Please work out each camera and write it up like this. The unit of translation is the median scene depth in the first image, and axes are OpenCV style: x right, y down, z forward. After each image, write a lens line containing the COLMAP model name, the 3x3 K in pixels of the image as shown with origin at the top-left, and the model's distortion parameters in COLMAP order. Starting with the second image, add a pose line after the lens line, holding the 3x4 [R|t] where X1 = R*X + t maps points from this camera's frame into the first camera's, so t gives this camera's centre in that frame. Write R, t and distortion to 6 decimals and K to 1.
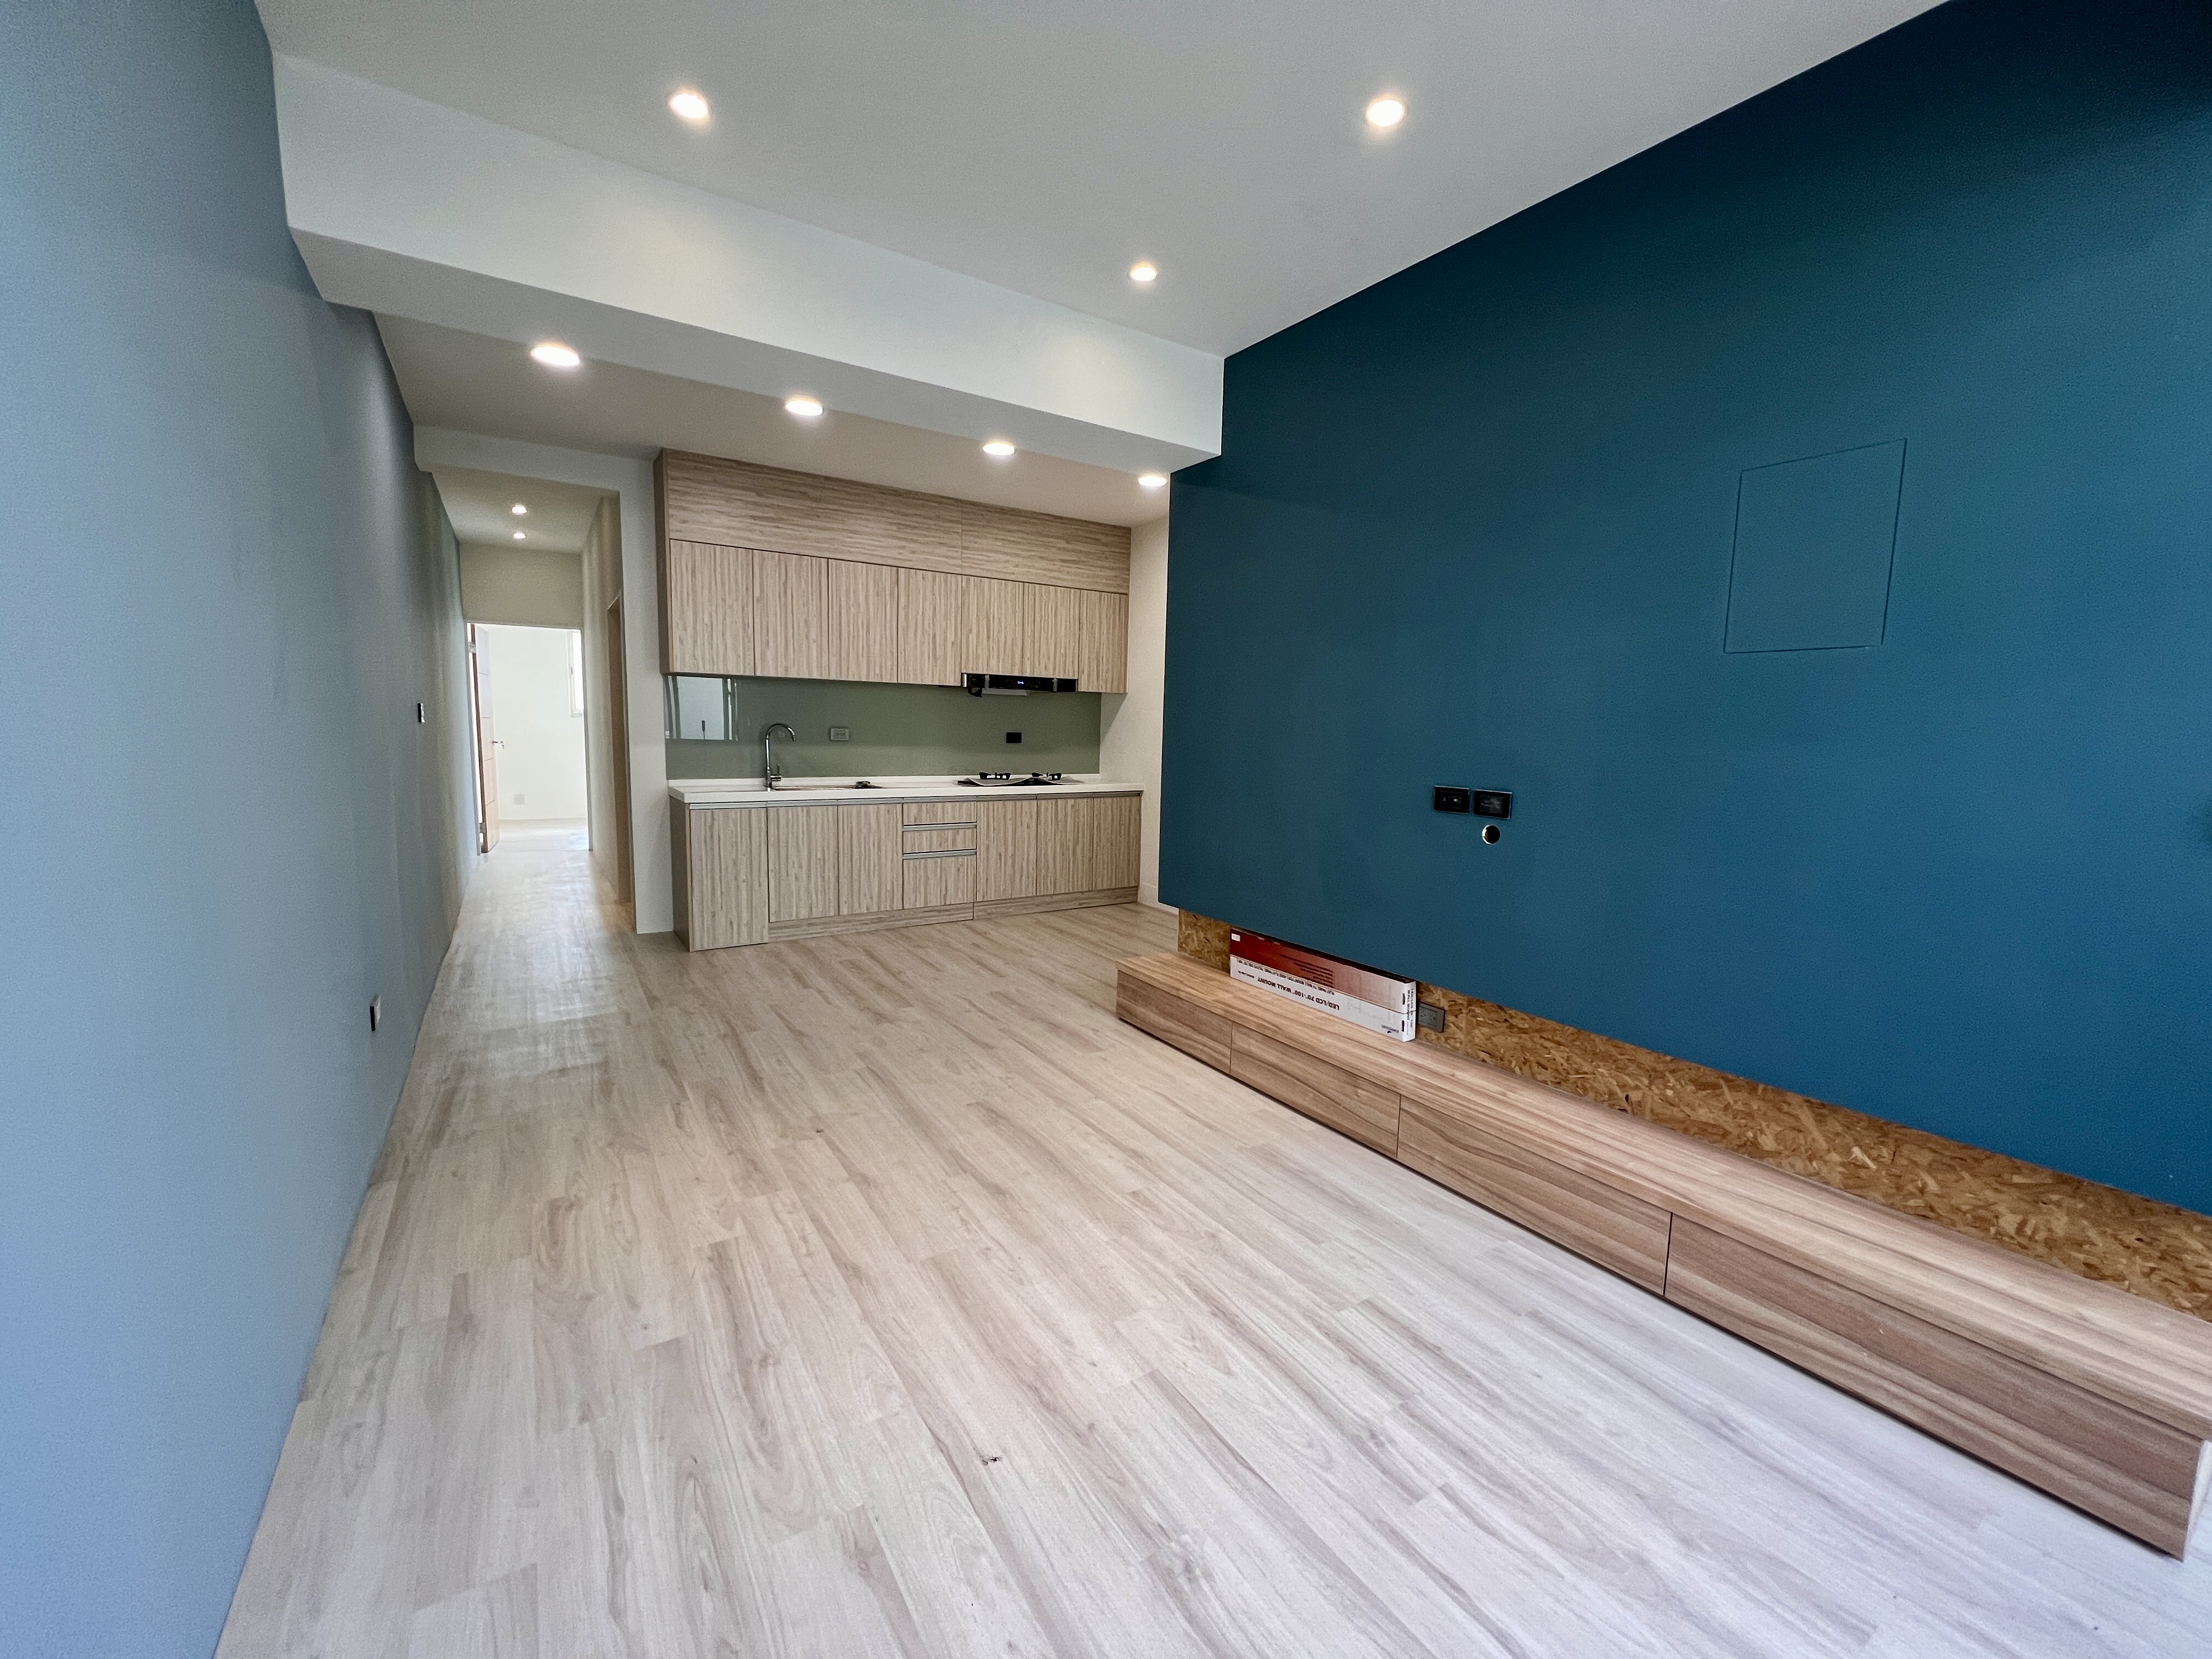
lens RADIAL K [[884.2, 0, 1098.1], [0, 884.2, 821.1], [0, 0, 1]] dist [-0.000844, 0.000842]
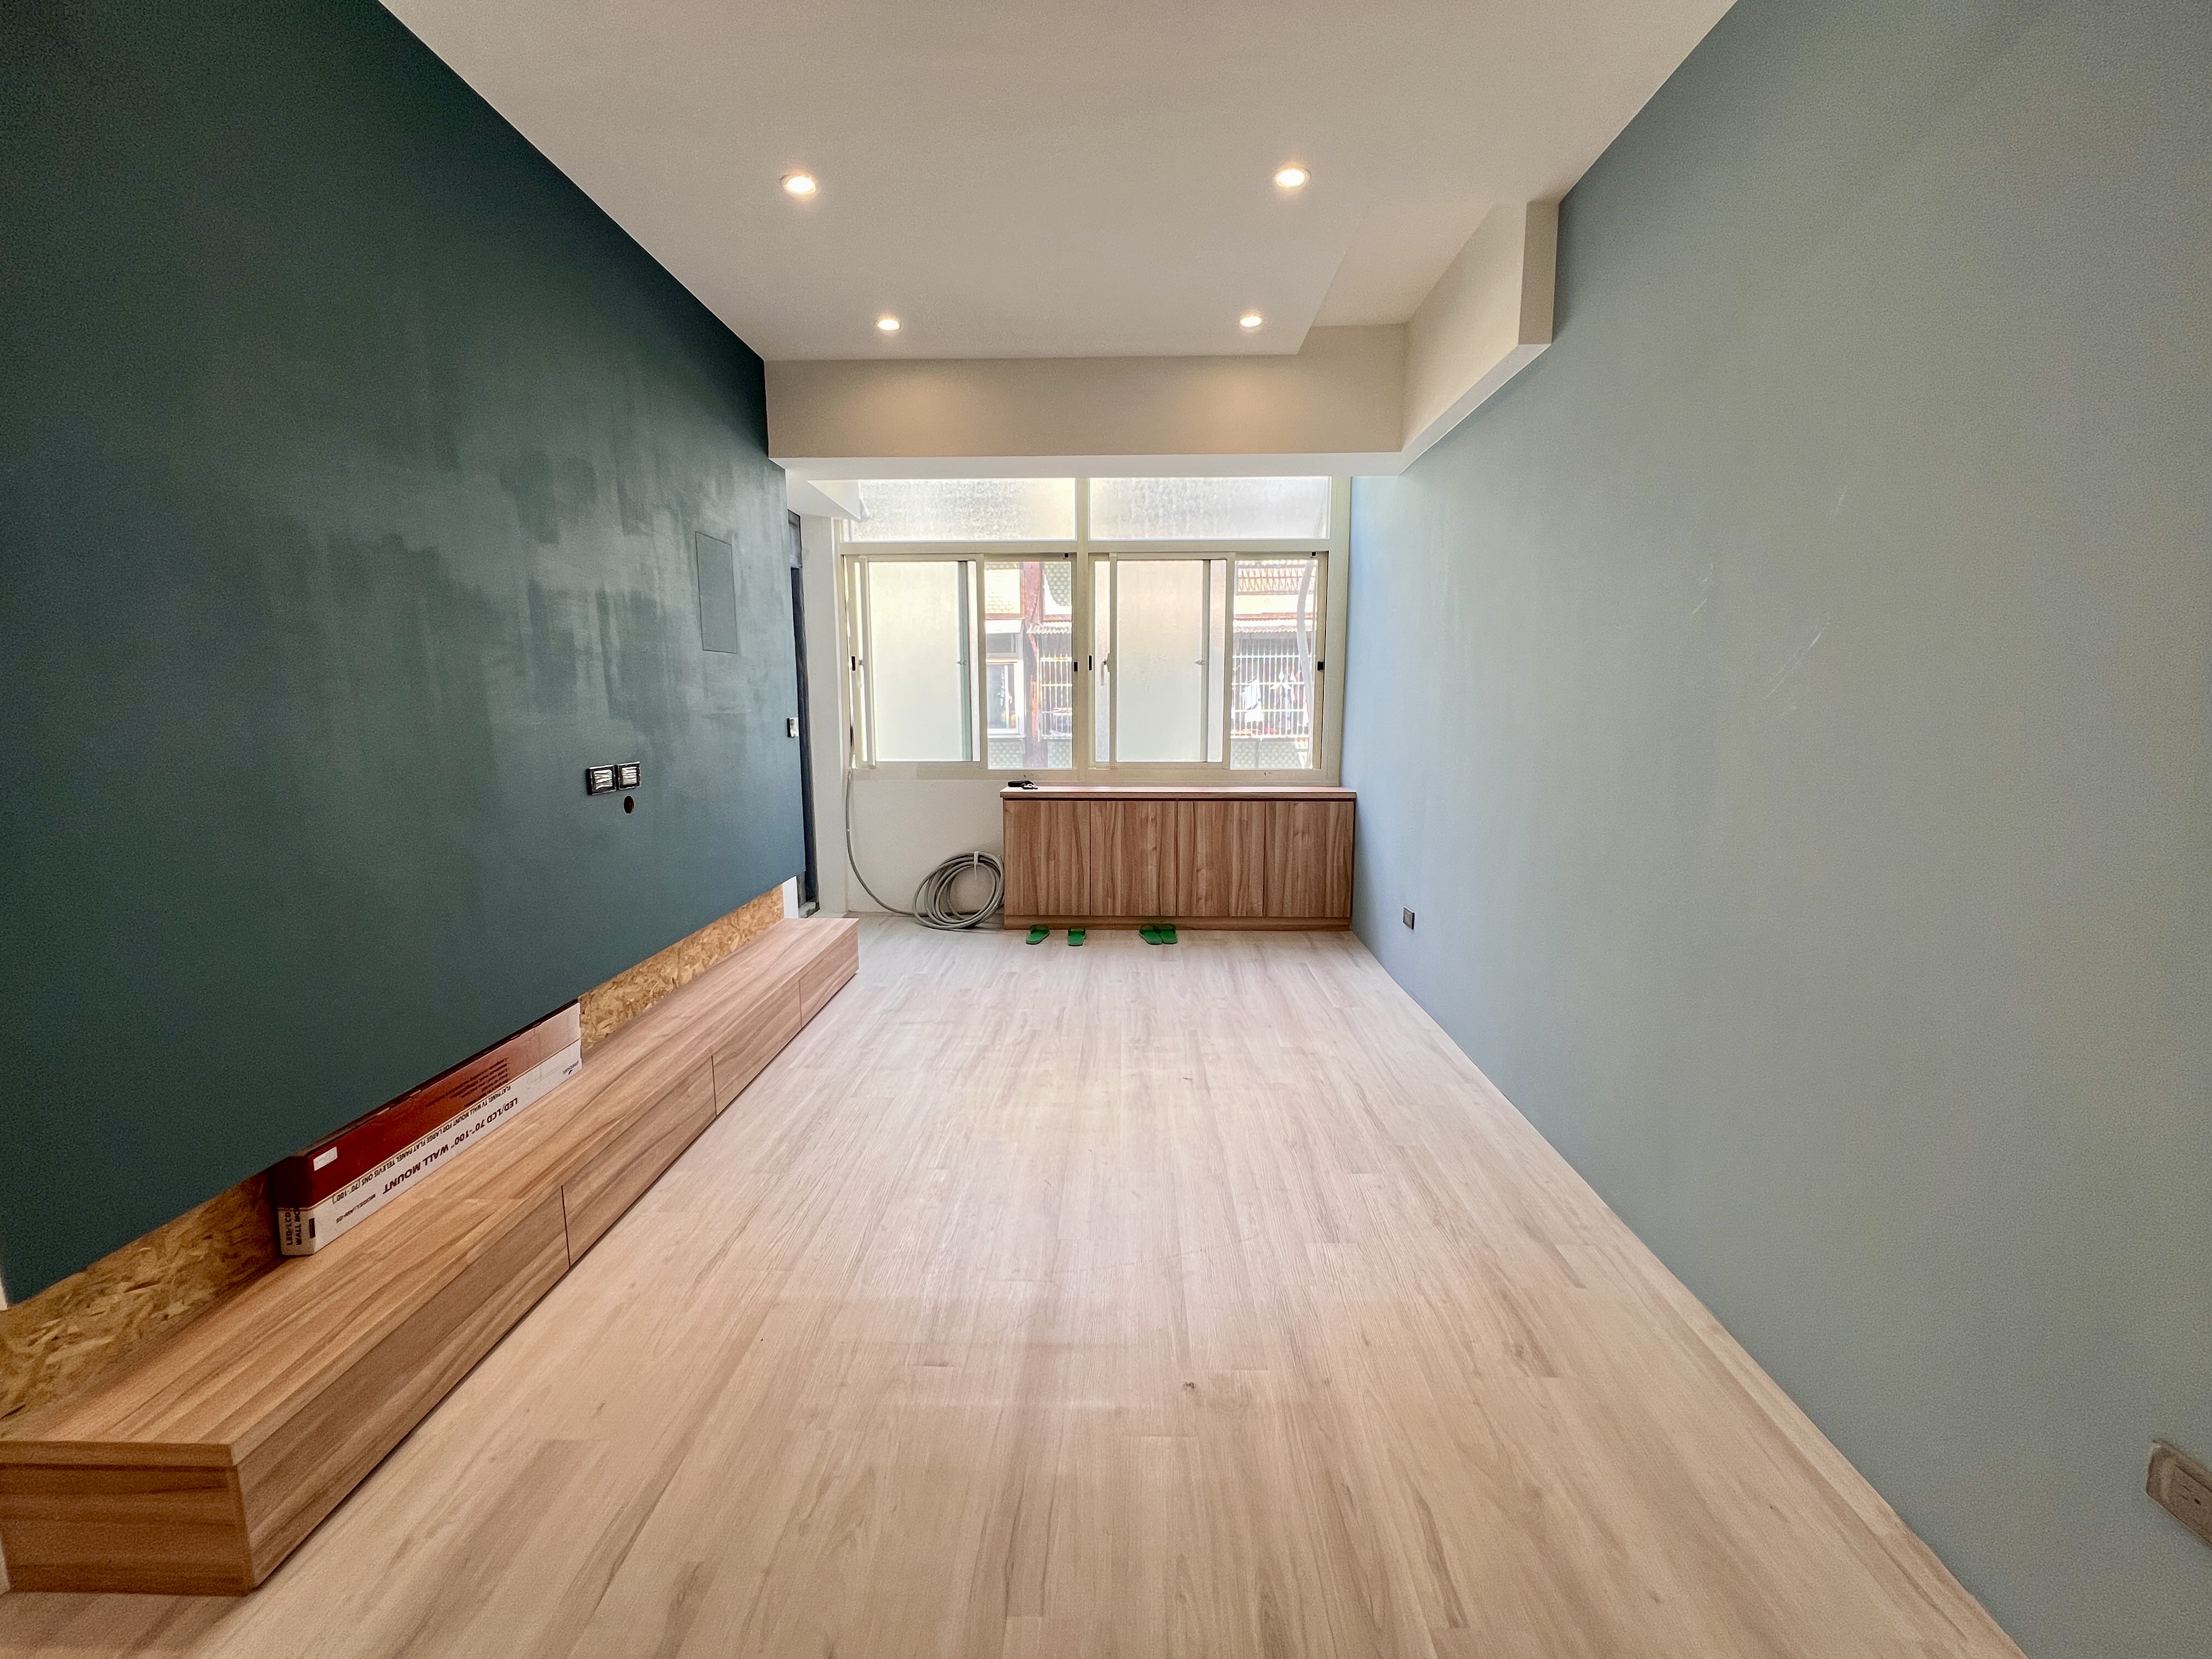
lens RADIAL K [[885.4, 0, 1109.1], [0, 885.4, 818.1], [0, 0, 1]] dist [-0.000832, -0.000520]
pose [[-0.827748, -0.097652, 0.552538, -0.533737], [0.045385, 0.969860, 0.239398, -0.171654], [-0.559262, 0.223238, -0.798368, 1.343913]]
